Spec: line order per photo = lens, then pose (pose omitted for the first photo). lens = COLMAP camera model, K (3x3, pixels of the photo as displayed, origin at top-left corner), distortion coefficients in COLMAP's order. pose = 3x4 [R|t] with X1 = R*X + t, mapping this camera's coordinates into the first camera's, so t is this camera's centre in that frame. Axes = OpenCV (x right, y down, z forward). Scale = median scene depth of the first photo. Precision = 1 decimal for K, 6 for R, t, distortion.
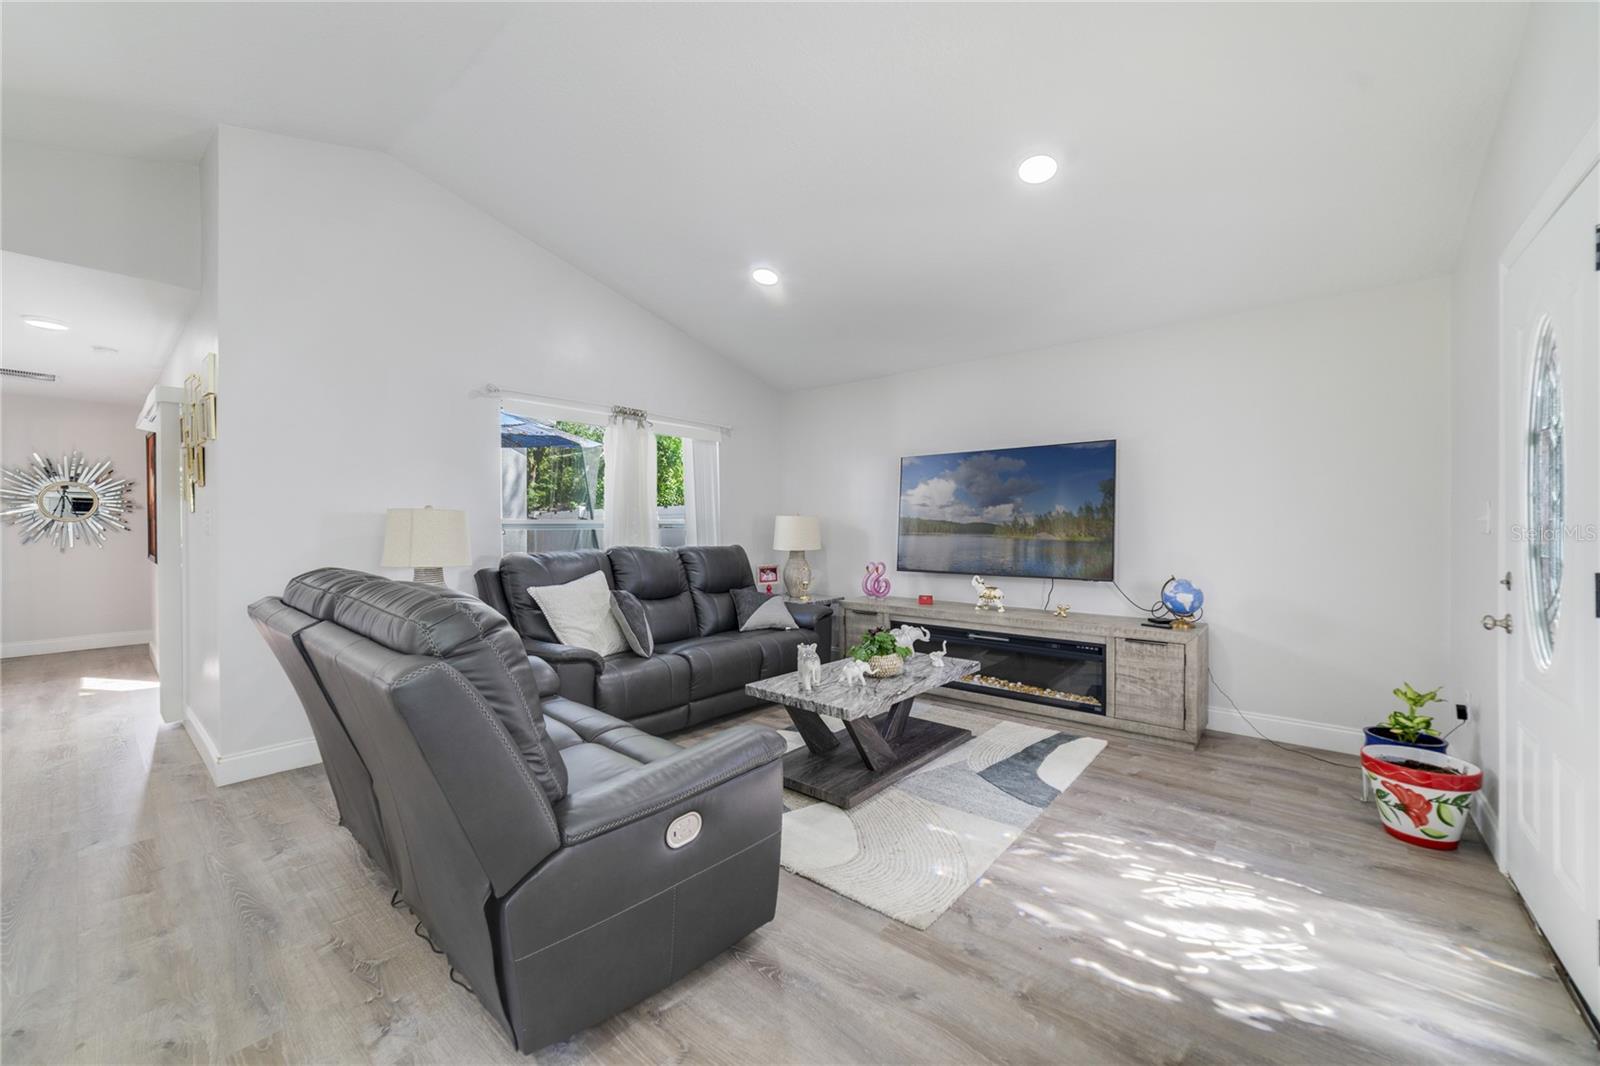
lens RADIAL K [[615.0, 0, 785.9], [0, 615.0, 528.0], [0, 0, 1]] dist [-0.008934, 0.000321]
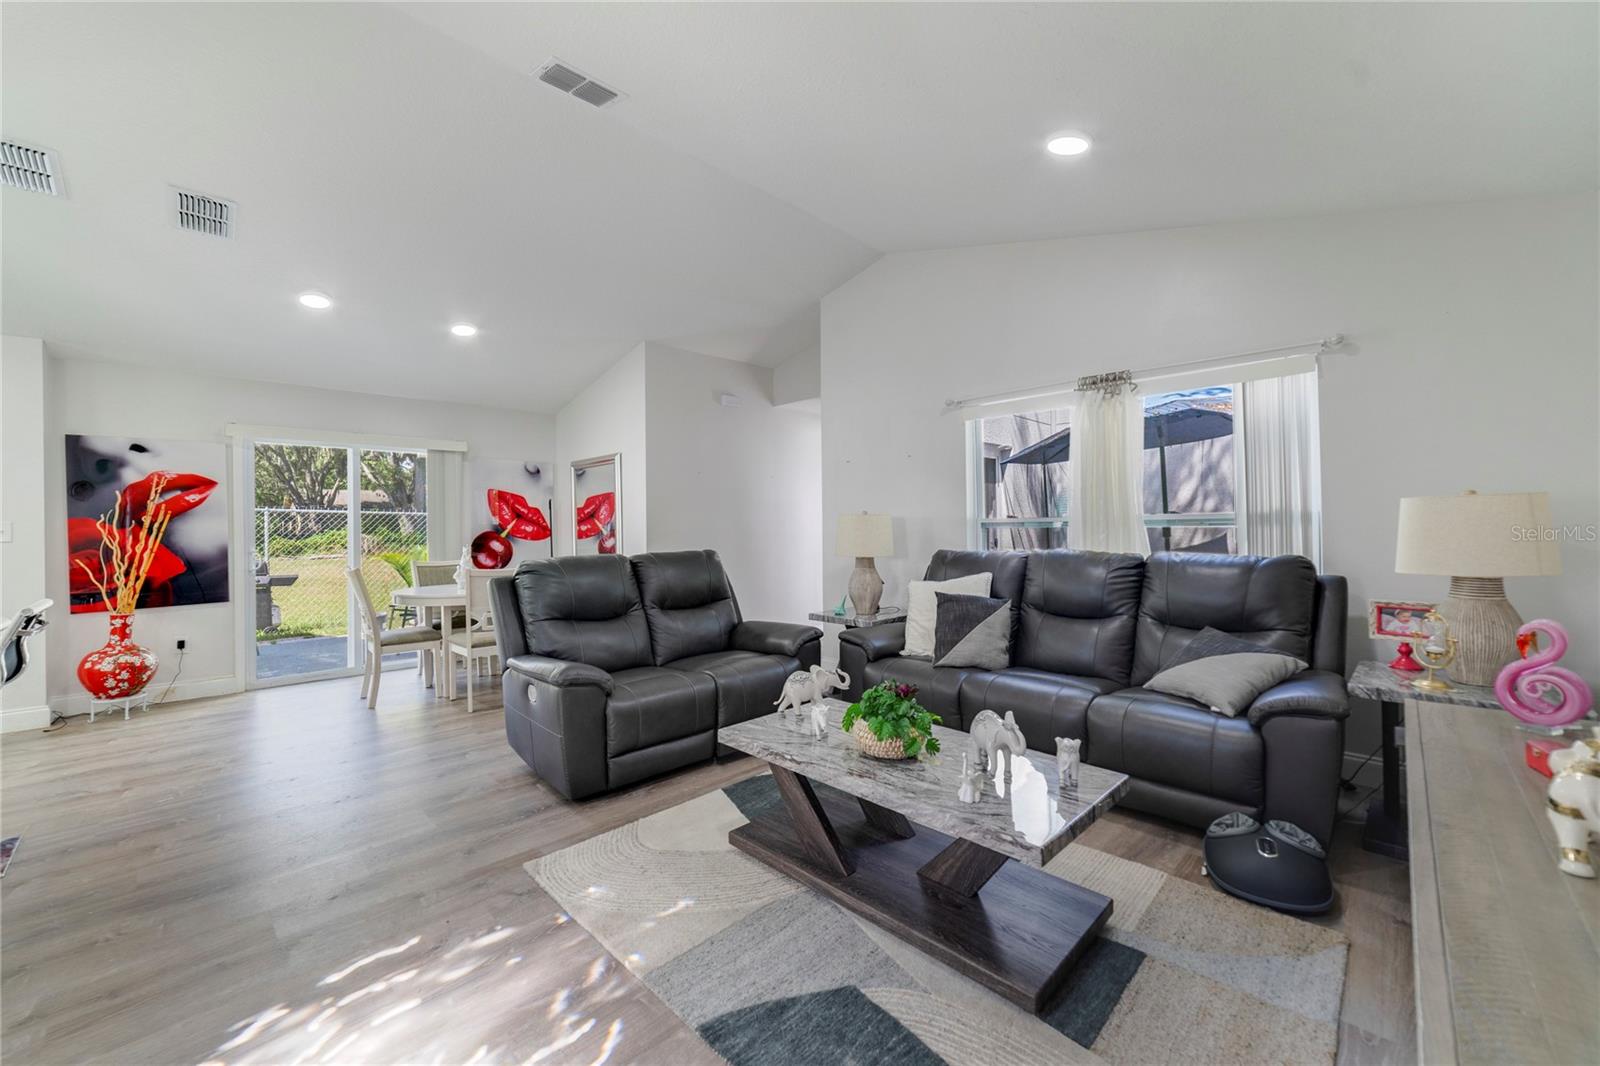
lens RADIAL K [[632.0, 0, 799.2], [0, 632.0, 521.3], [0, 0, 1]] dist [-0.014133, -0.000234]
pose [[-0.070884, -0.006431, -0.997464, 1.288278], [0.008034, 0.999943, -0.007018, -0.007030], [0.997452, -0.008511, -0.070829, 1.483160]]
